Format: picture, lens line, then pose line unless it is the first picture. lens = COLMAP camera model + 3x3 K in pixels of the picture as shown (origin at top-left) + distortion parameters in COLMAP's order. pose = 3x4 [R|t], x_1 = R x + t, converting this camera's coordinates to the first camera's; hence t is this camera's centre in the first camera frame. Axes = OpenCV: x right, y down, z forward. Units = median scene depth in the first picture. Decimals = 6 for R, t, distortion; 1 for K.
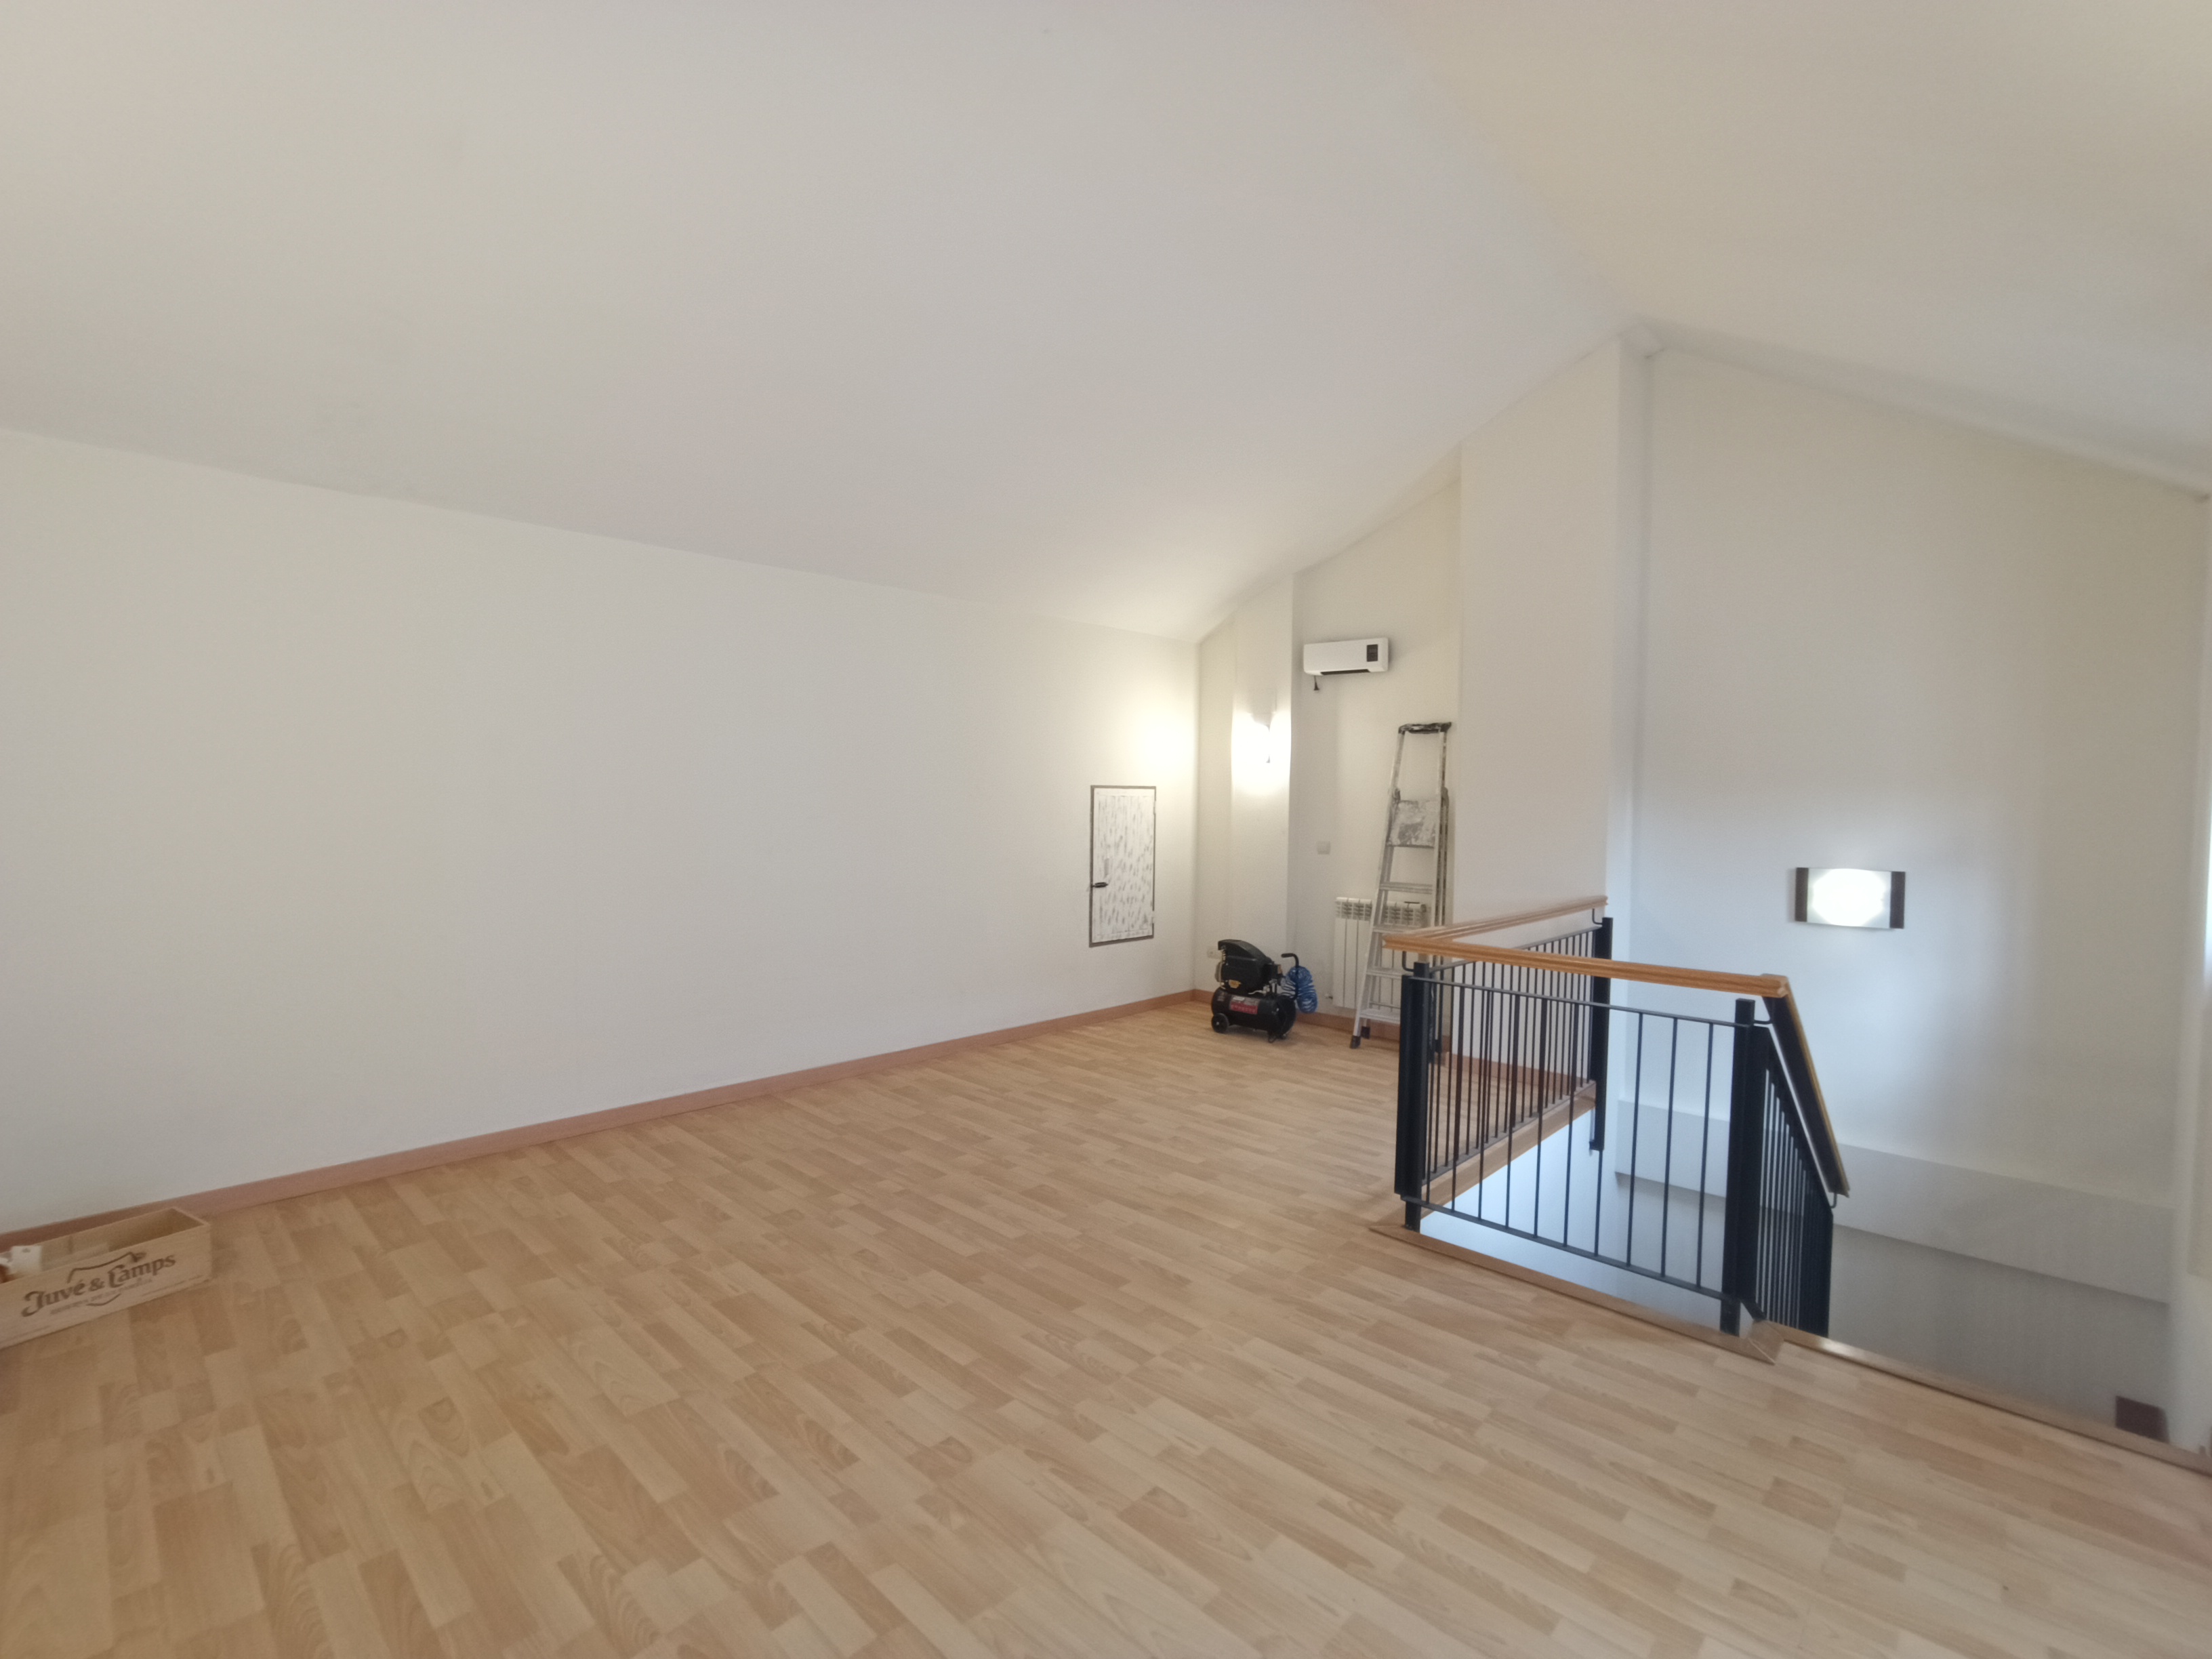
lens RADIAL K [[1014.8, 0, 1104.6], [0, 1014.8, 830.3], [0, 0, 1]] dist [-0.038916, 0.023296]
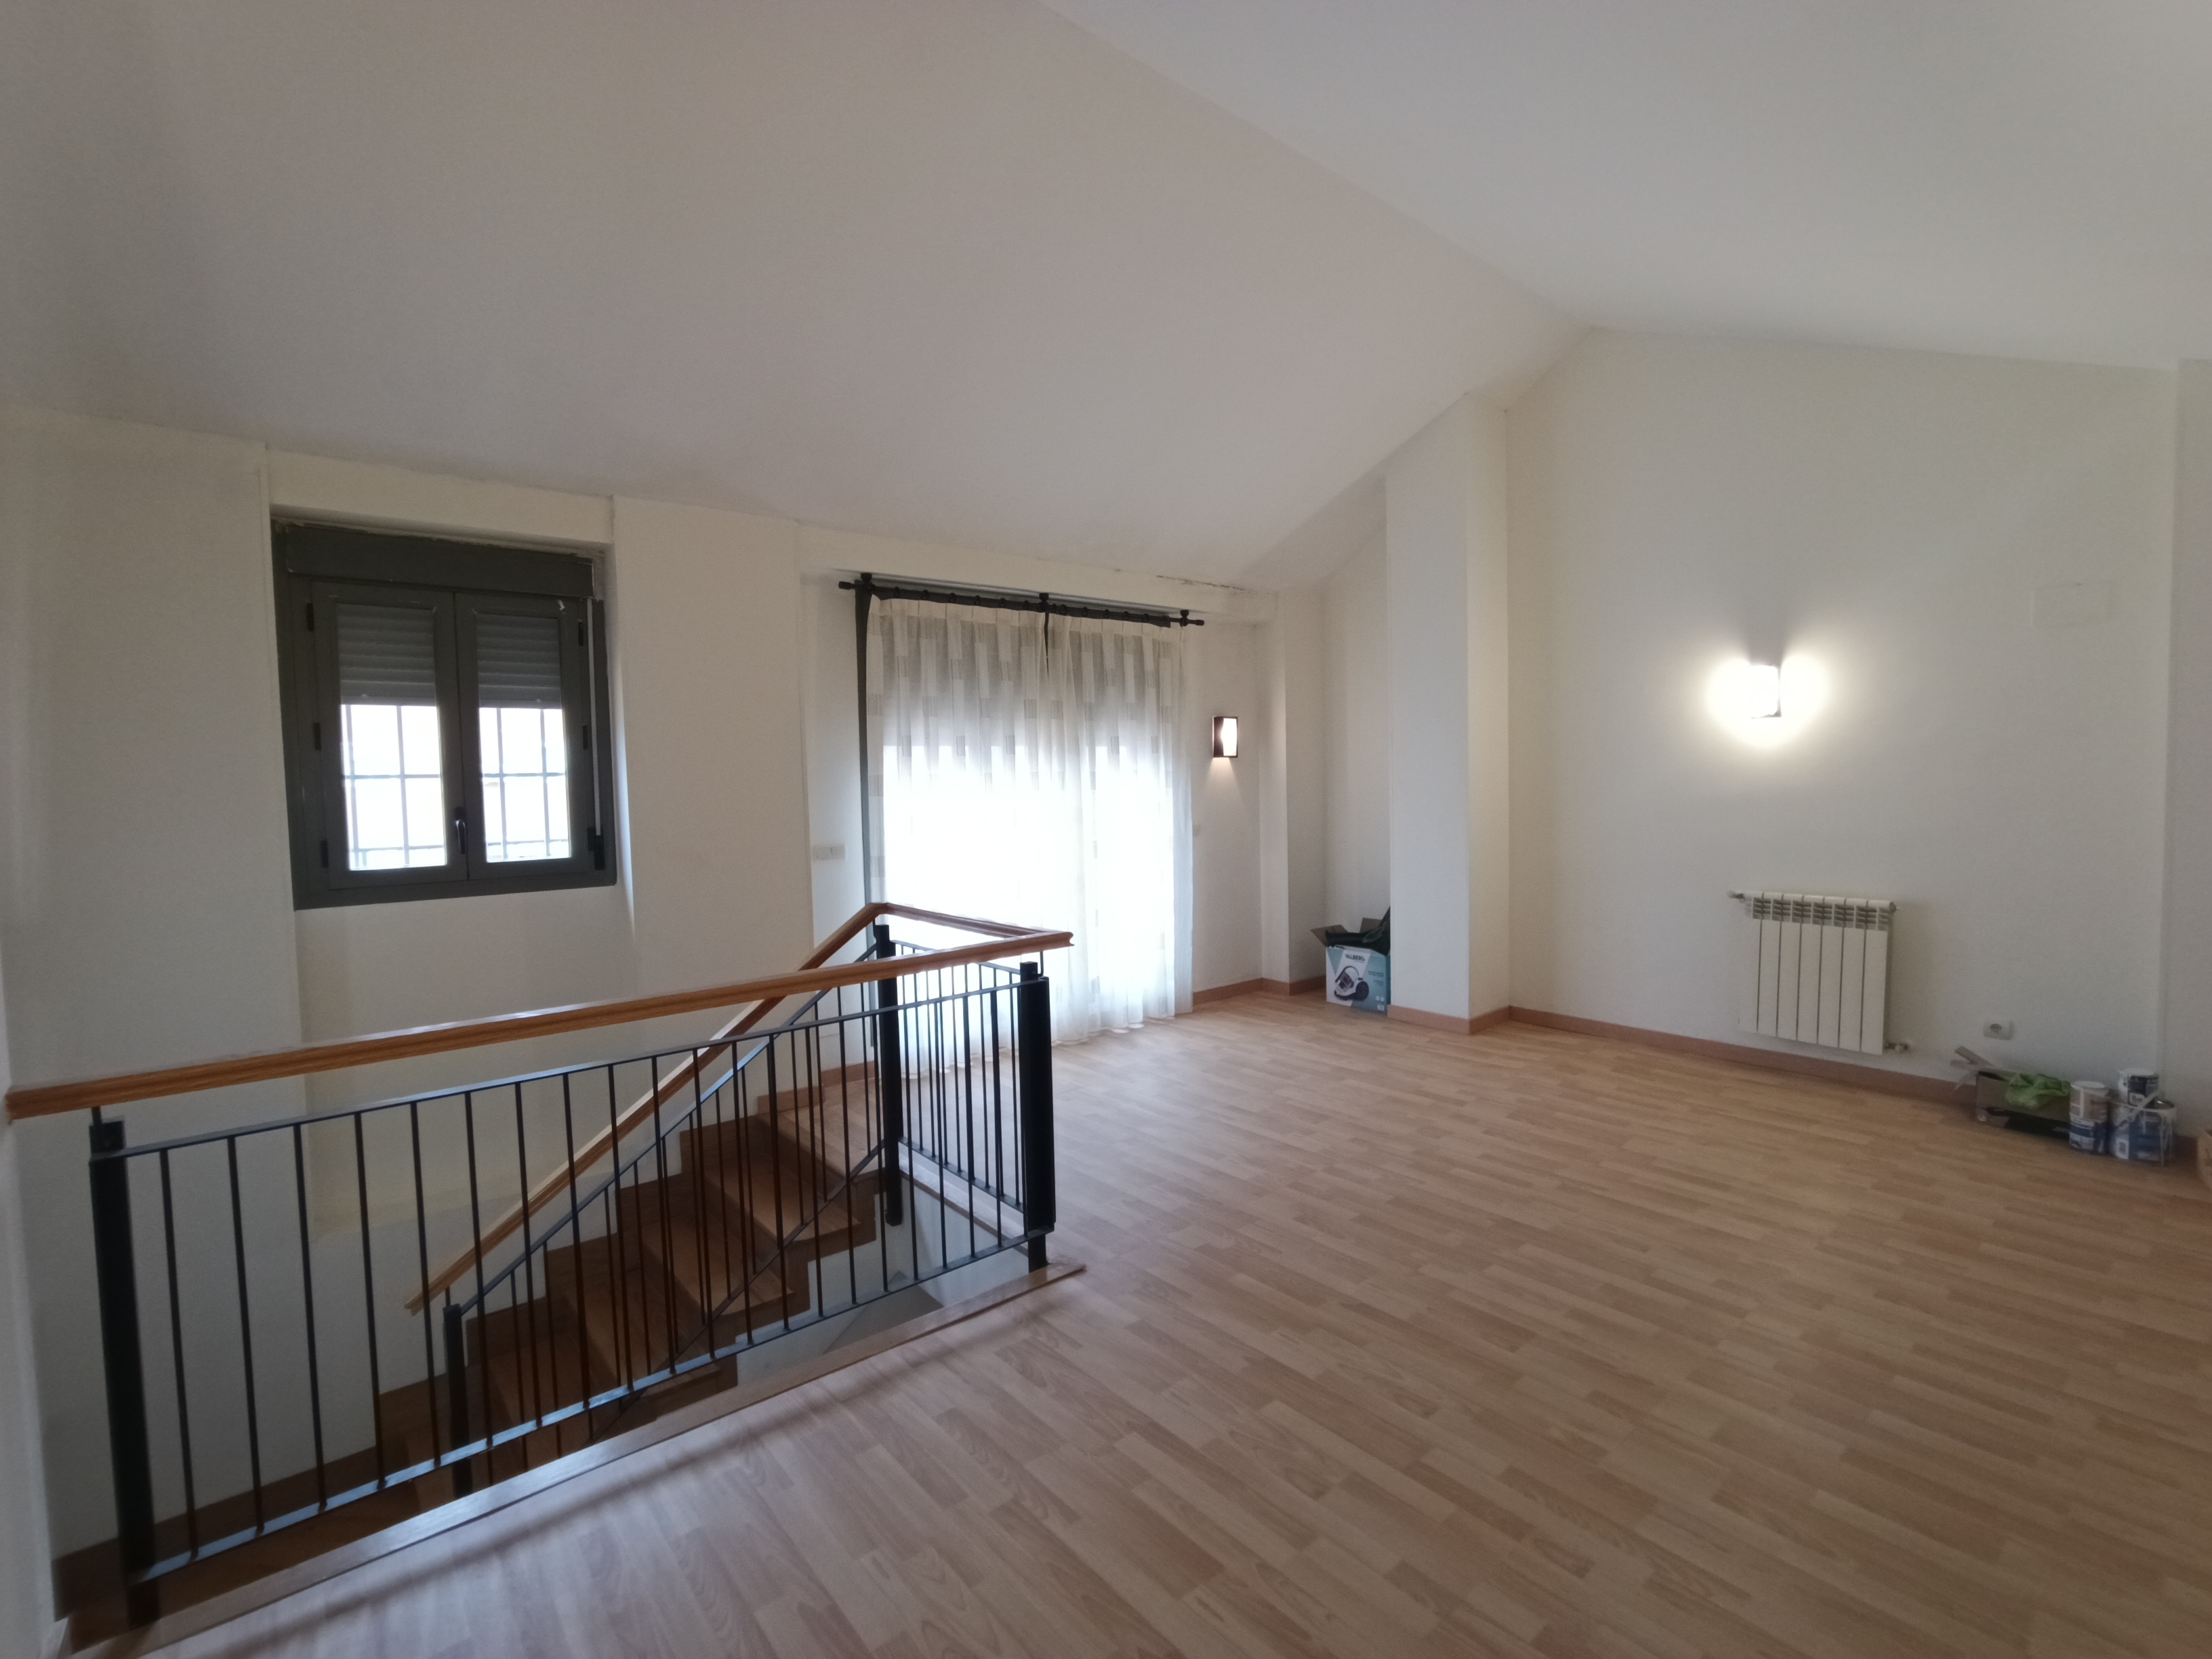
lens RADIAL K [[1014.8, 0, 1104.6], [0, 1014.8, 830.3], [0, 0, 1]] dist [-0.038916, 0.023296]
pose [[-0.993410, 0.004984, 0.114506, 0.152566], [0.015006, 0.996110, 0.086830, -0.064076], [-0.113628, 0.087976, -0.989621, 1.940961]]
